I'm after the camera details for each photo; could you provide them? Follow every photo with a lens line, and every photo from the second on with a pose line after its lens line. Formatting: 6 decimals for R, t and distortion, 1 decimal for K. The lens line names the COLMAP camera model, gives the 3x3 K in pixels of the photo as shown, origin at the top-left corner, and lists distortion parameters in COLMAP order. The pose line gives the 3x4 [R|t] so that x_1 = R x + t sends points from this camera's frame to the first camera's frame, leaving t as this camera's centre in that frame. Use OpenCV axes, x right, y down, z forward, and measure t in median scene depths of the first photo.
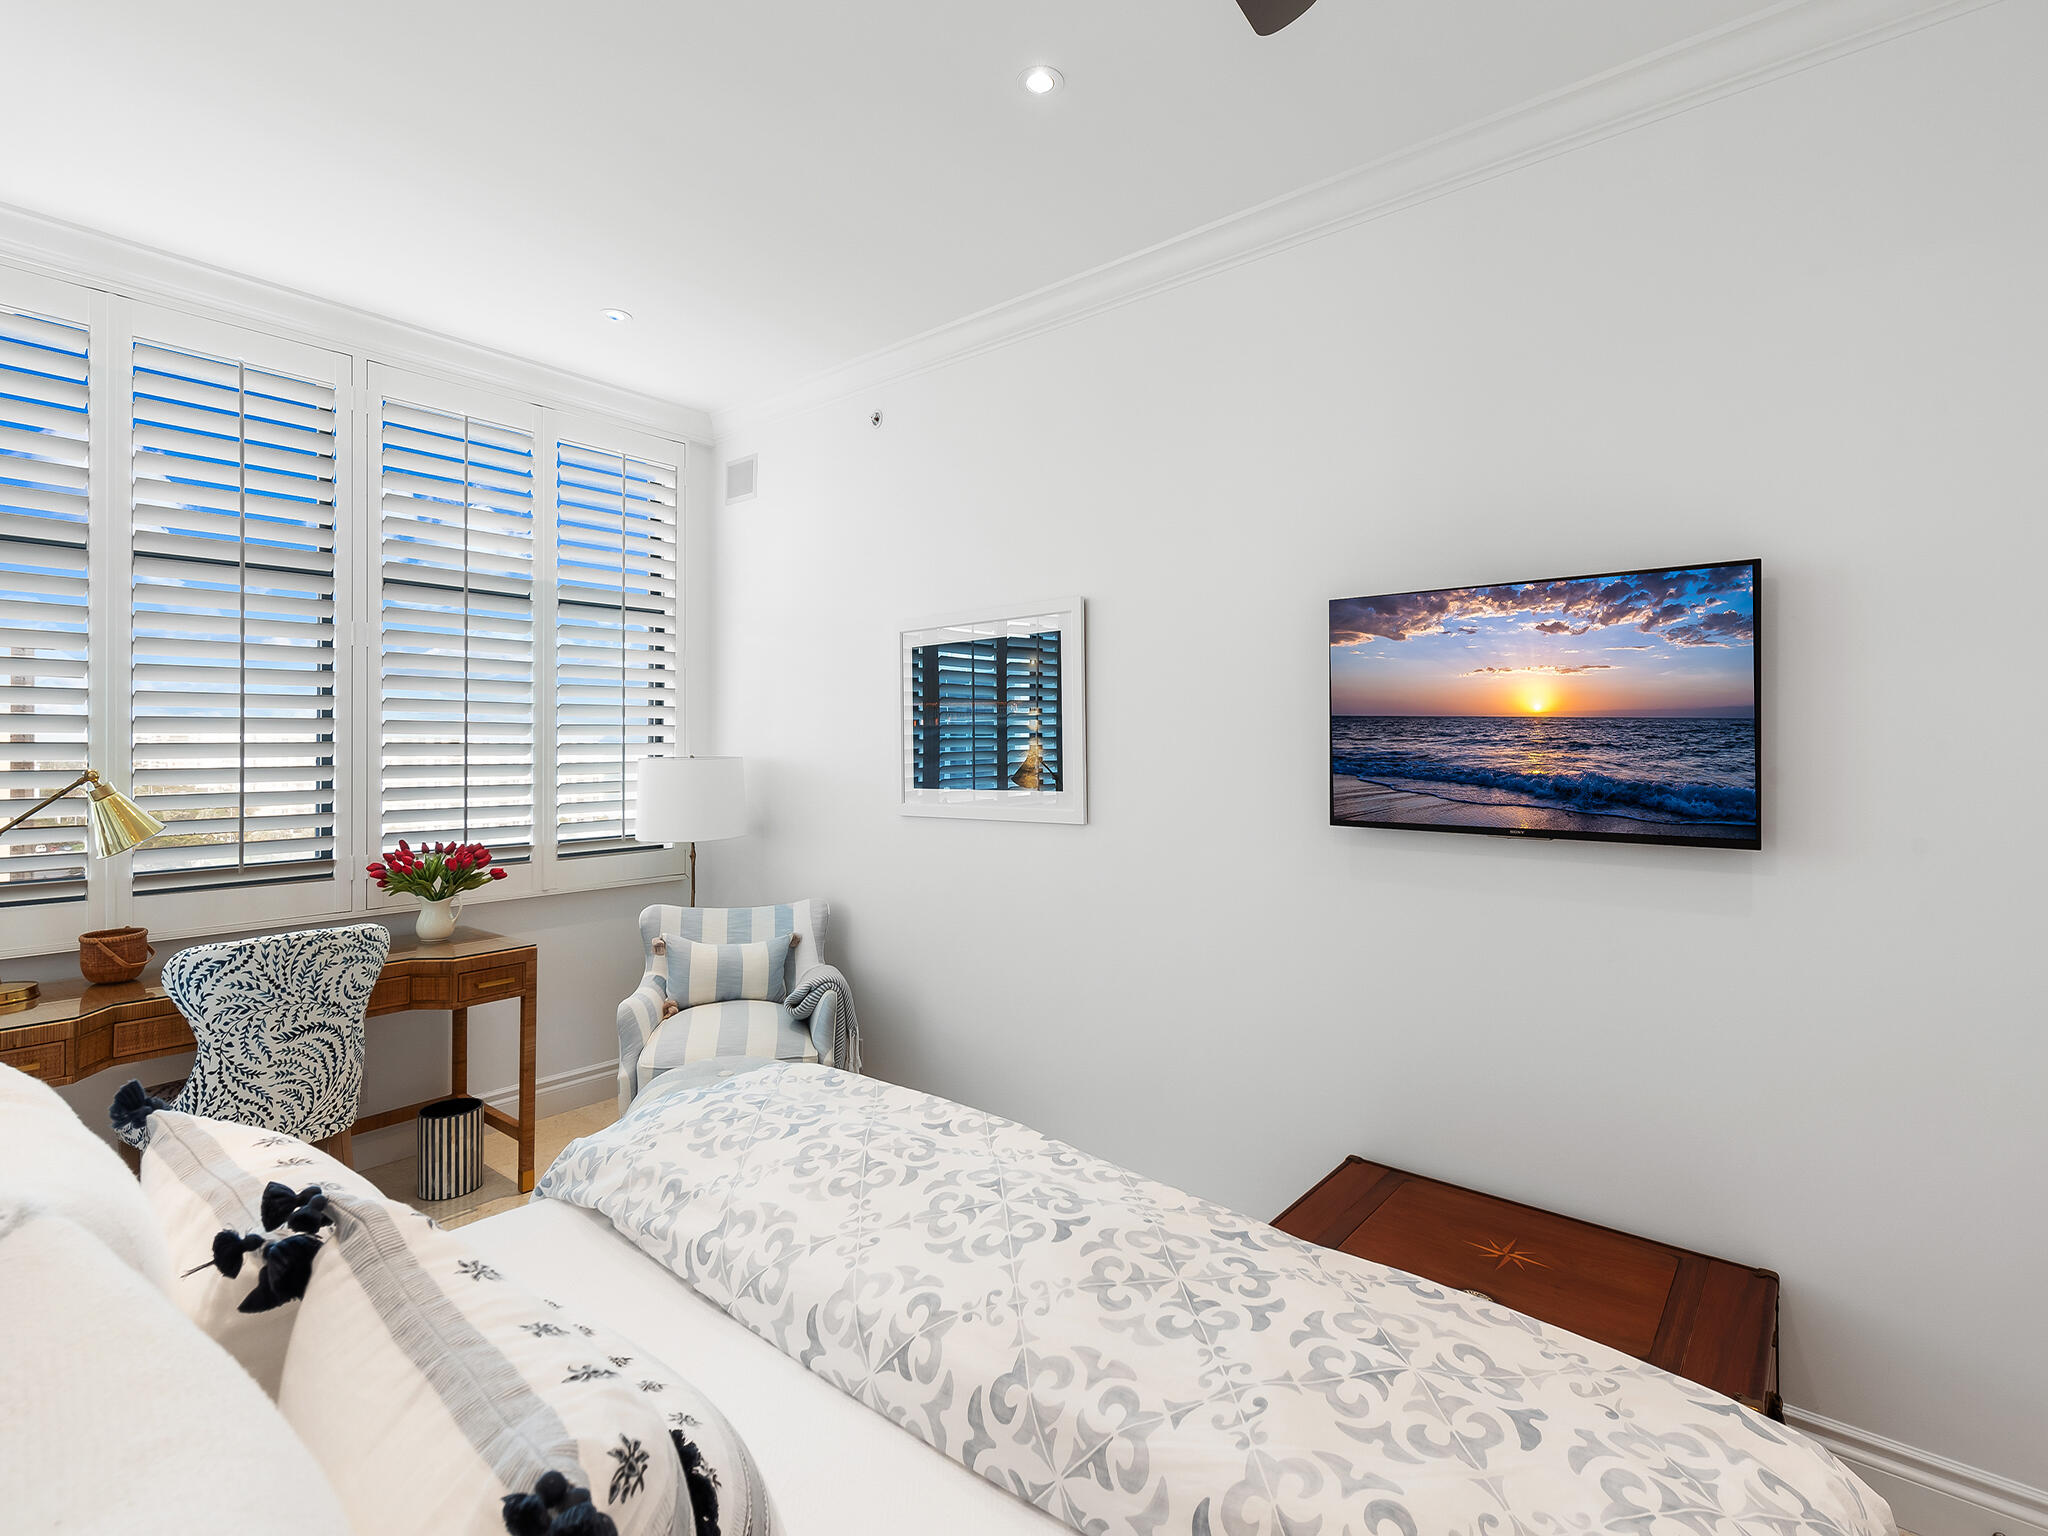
lens RADIAL K [[971.7, 0, 1068.9], [0, 971.7, 755.2], [0, 0, 1]] dist [0.013785, -0.003287]
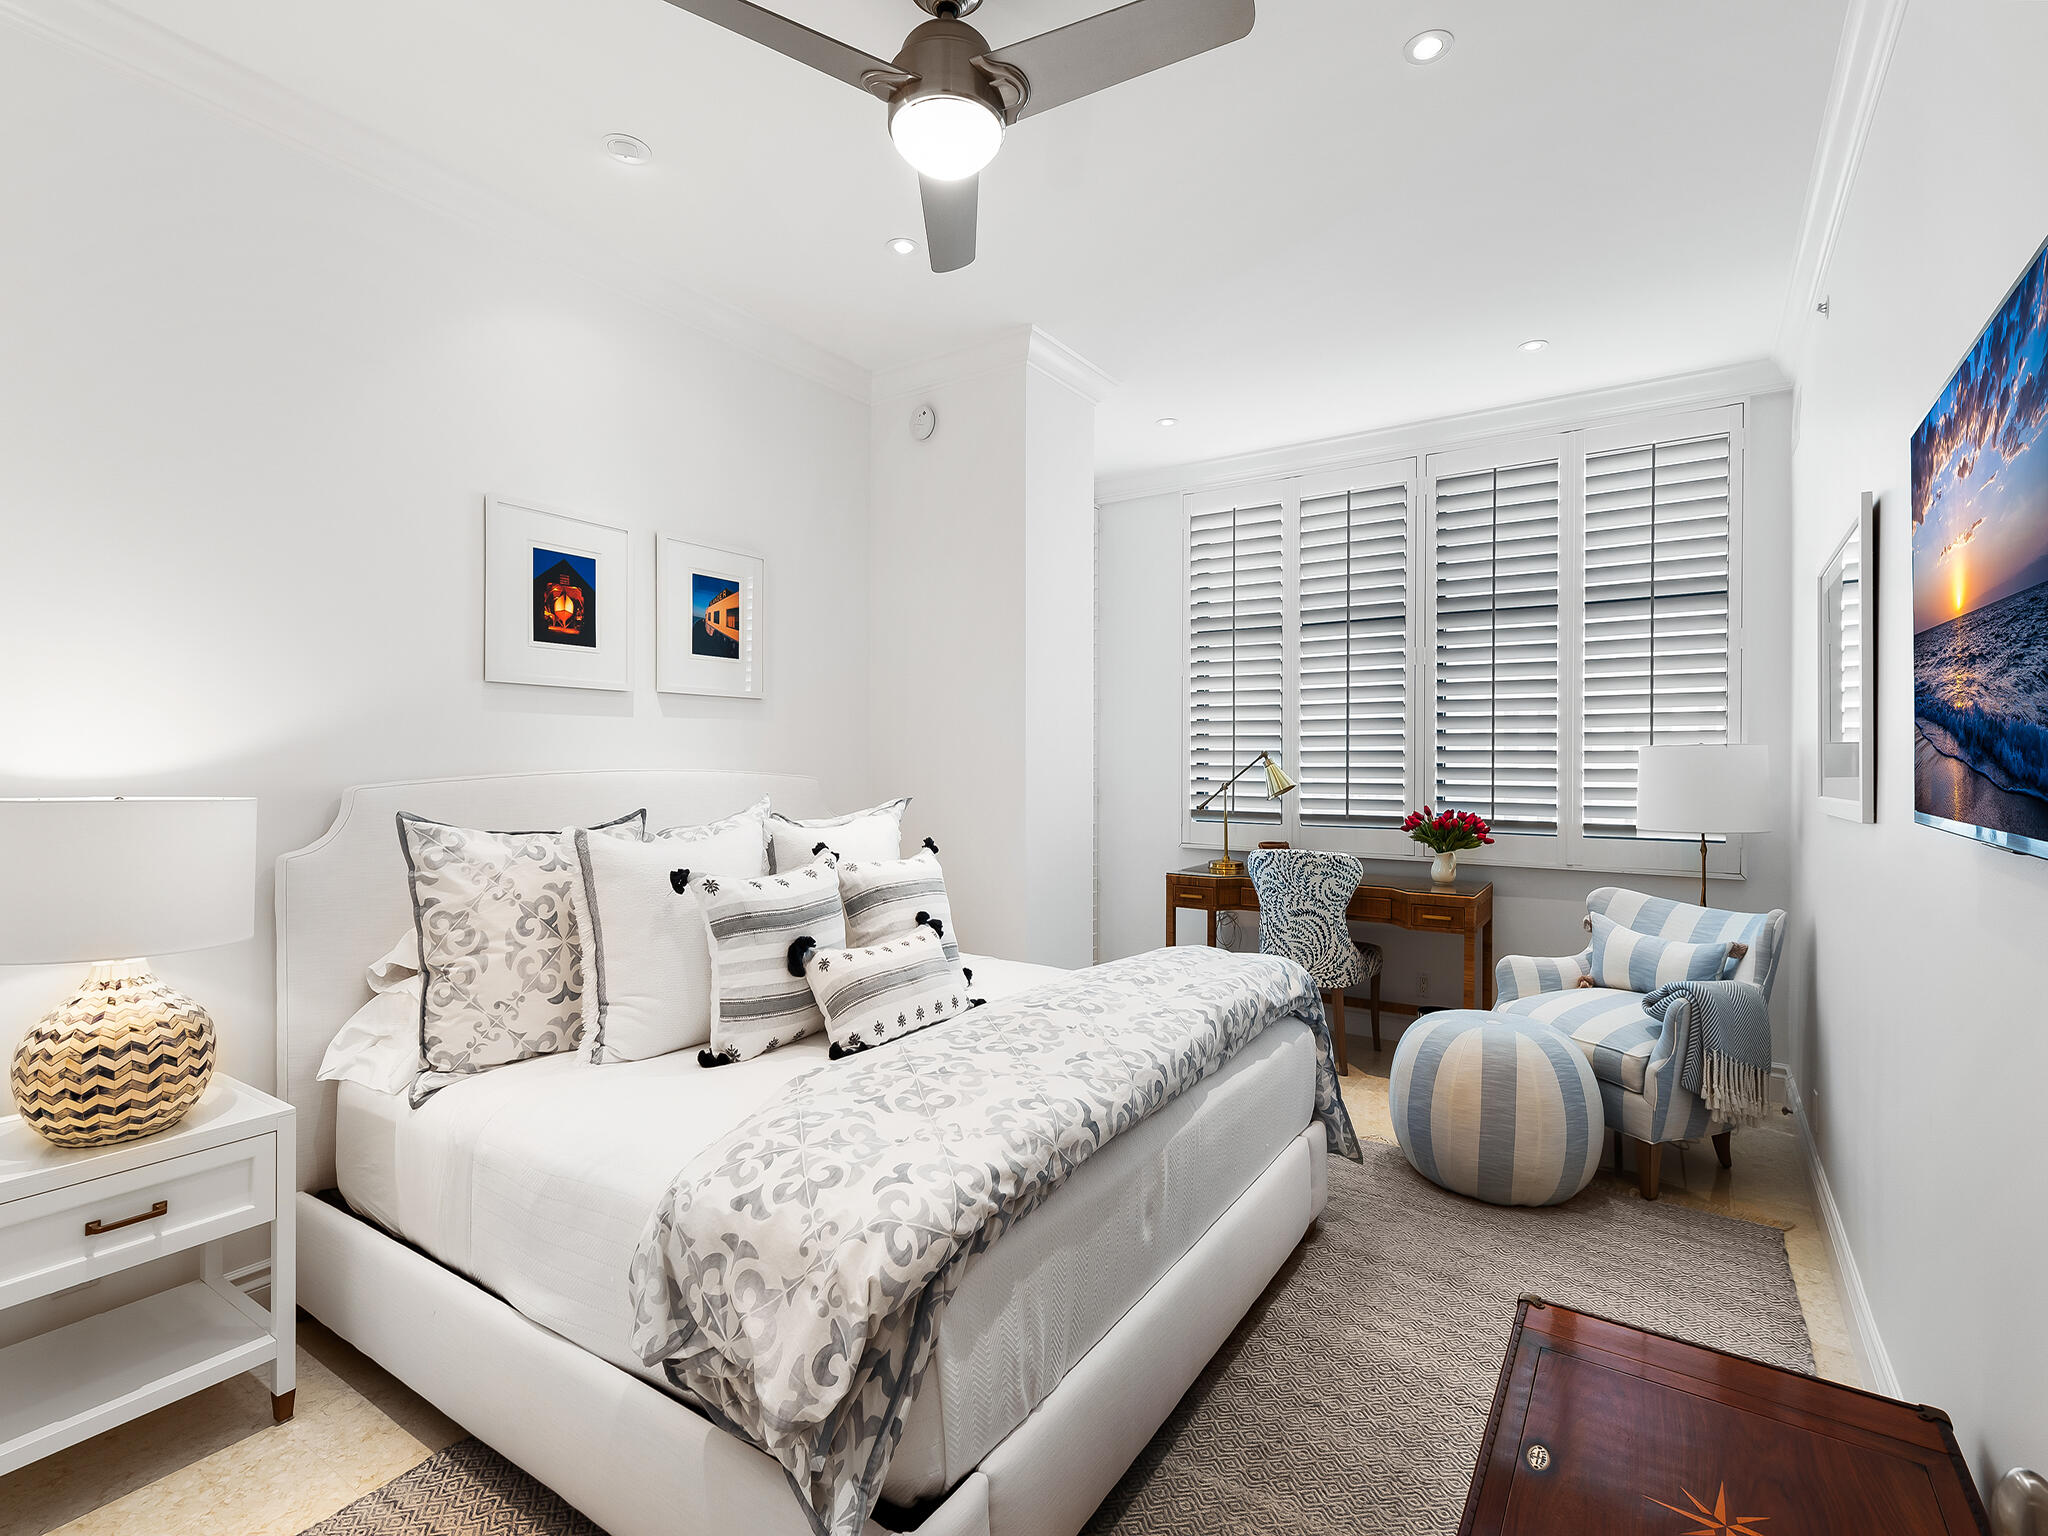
lens RADIAL K [[971.7, 0, 1031.5], [0, 971.7, 763.4], [0, 0, 1]] dist [0.013785, -0.003287]
pose [[0.093673, 0.003681, -0.995596, 0.755862], [-0.013811, 0.999902, 0.002397, 0.037506], [0.995507, 0.013526, 0.093715, 0.392854]]
